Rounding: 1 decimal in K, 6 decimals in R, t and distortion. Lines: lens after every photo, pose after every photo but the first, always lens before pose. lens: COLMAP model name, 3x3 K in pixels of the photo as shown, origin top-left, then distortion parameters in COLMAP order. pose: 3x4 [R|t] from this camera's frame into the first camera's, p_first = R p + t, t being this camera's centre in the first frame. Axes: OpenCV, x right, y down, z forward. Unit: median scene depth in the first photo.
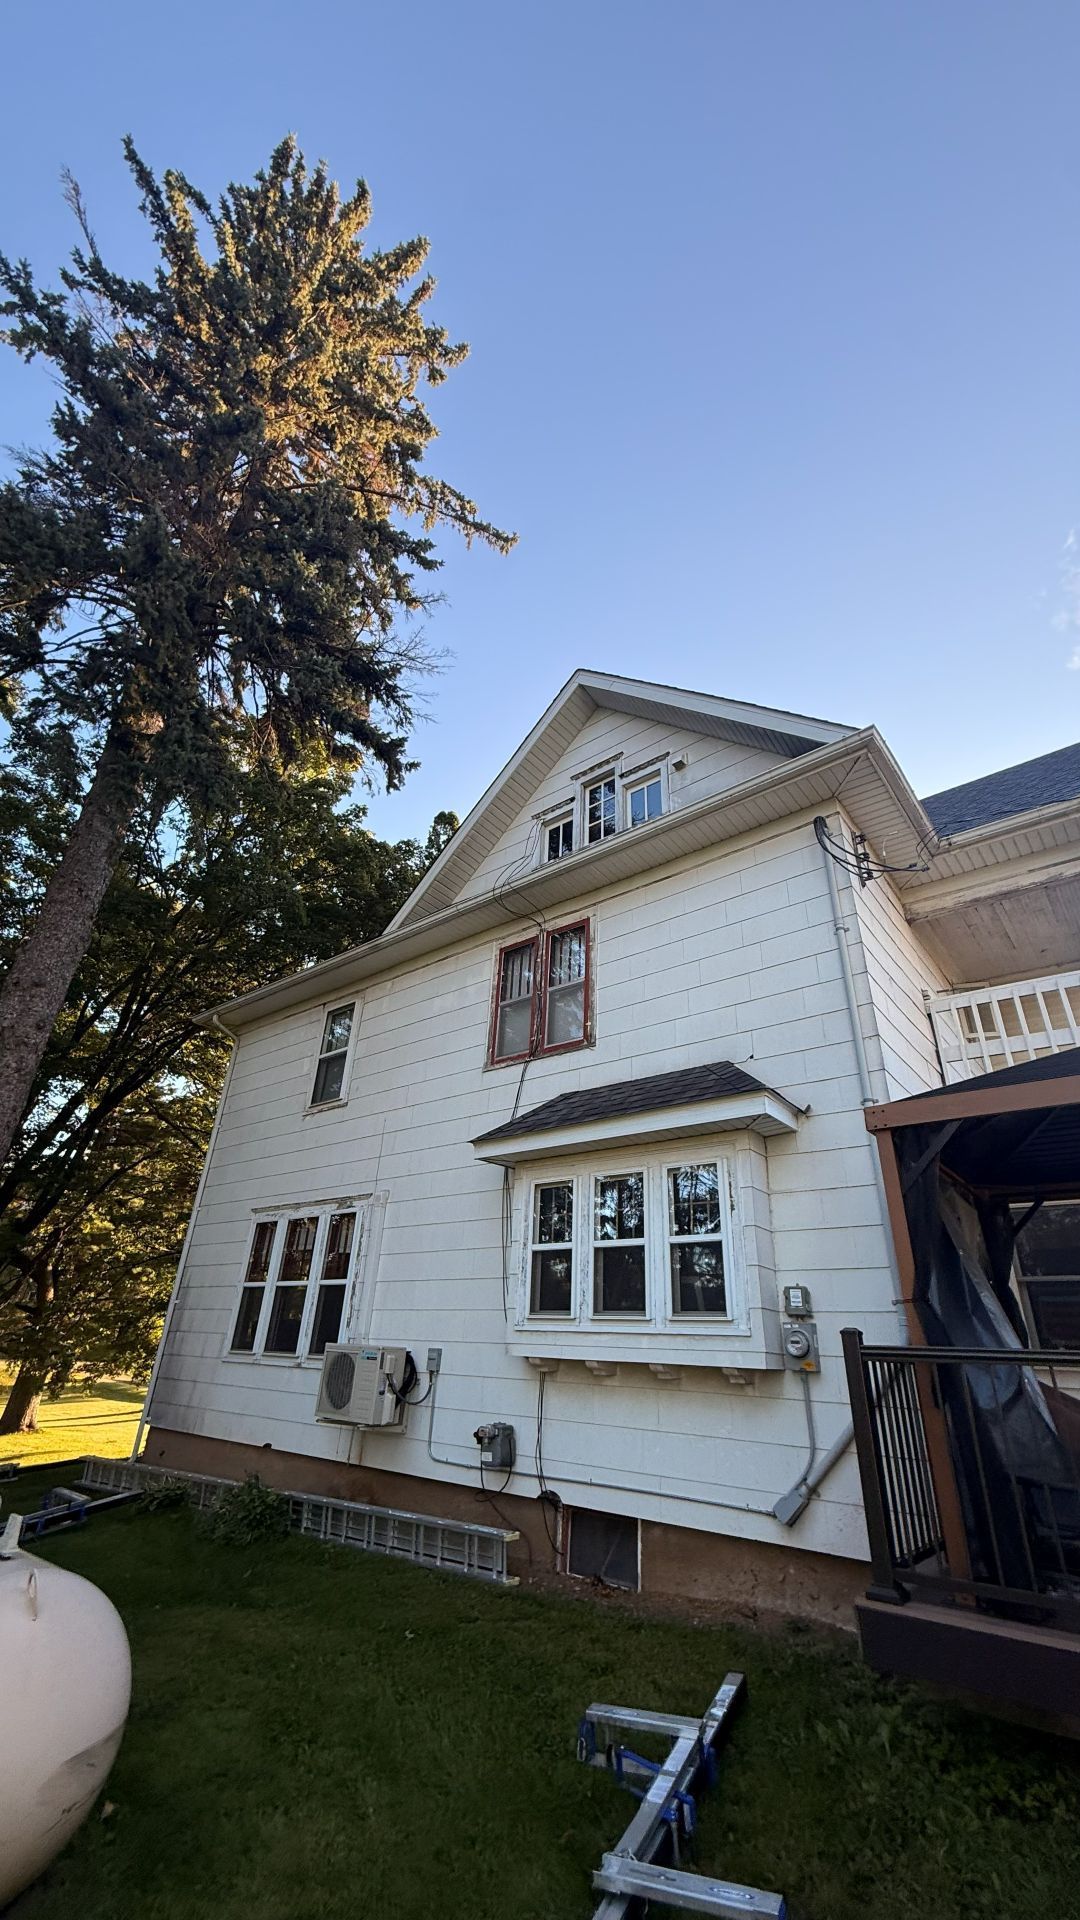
lens RADIAL K [[749.1, 0, 540.0], [0, 749.1, 960.0], [0, 0, 1]] dist [-0.002187, -0.000409]
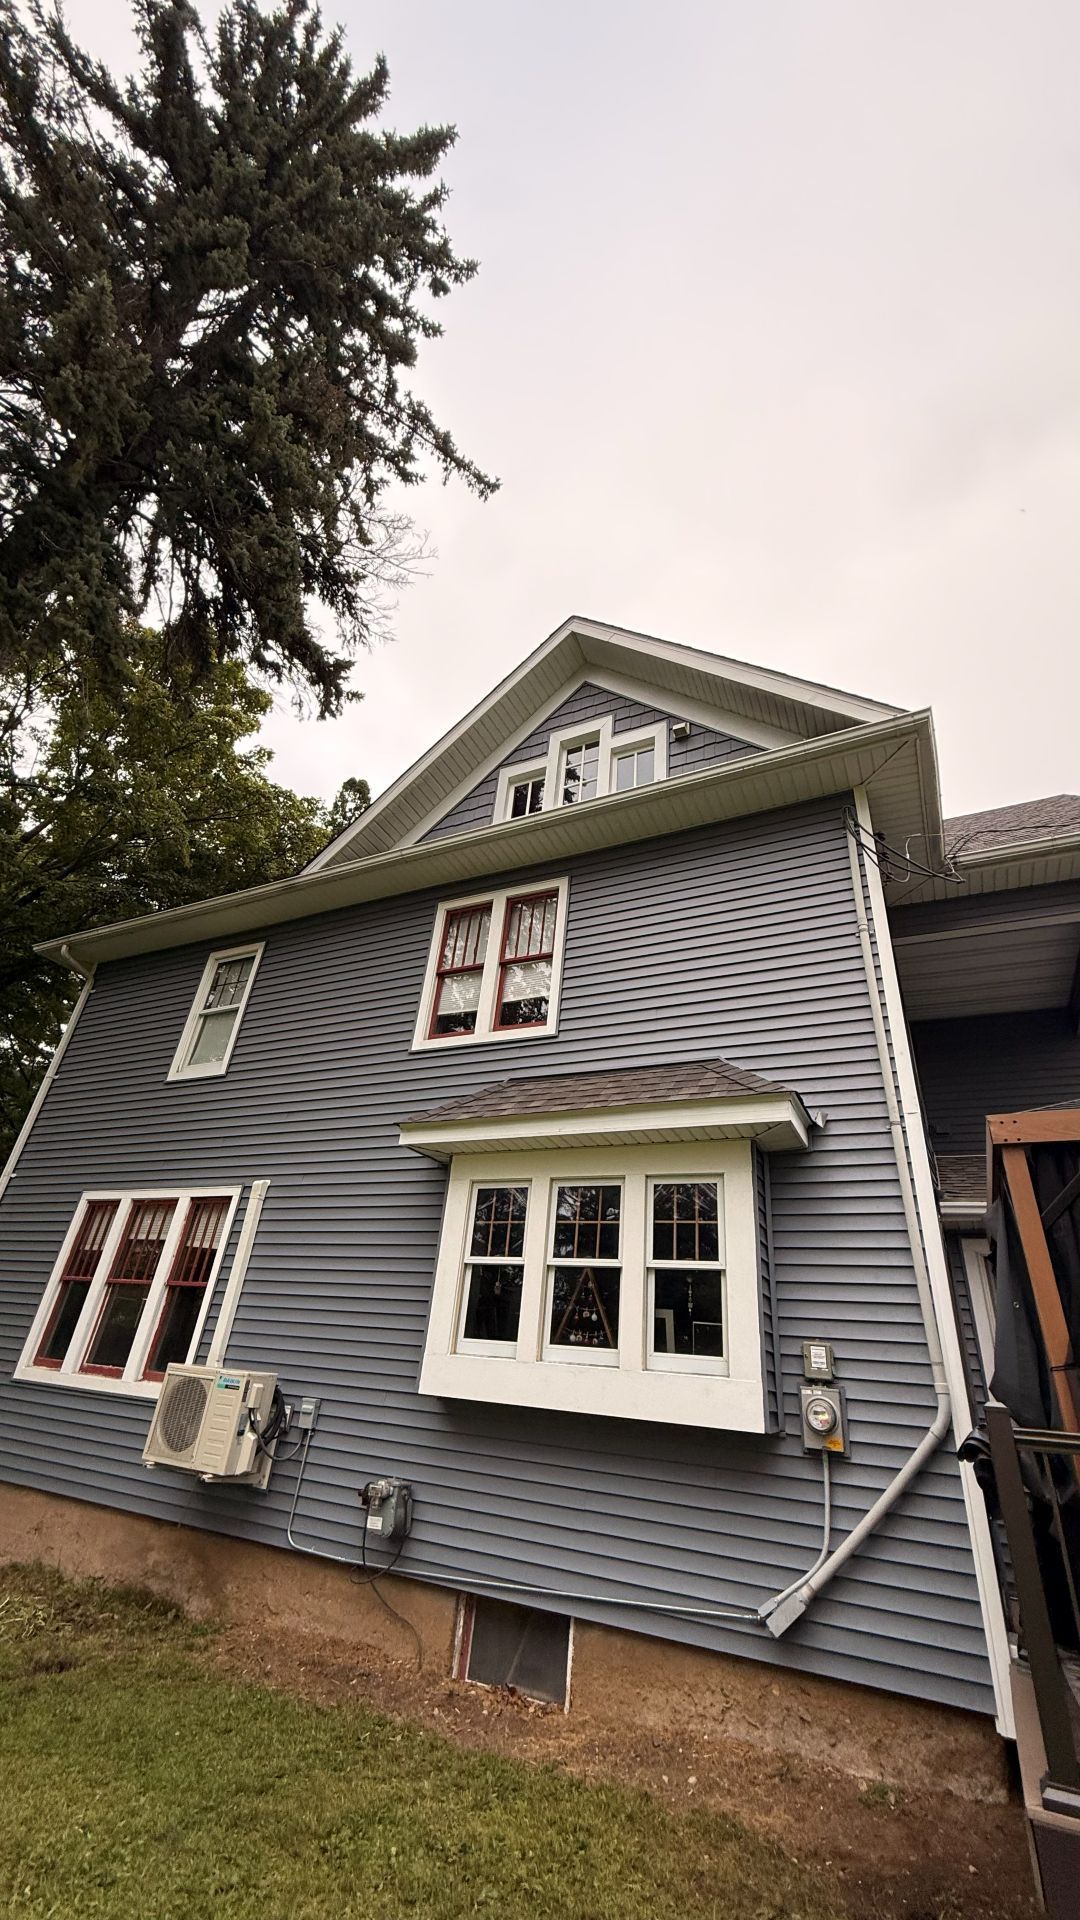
lens RADIAL K [[749.1, 0, 540.0], [0, 749.1, 960.0], [0, 0, 1]] dist [-0.002187, -0.000409]
pose [[0.974120, 0.146649, 0.172001, -0.065821], [-0.143152, 0.989163, -0.032631, 0.044303], [-0.174922, 0.007165, 0.984556, 0.105267]]
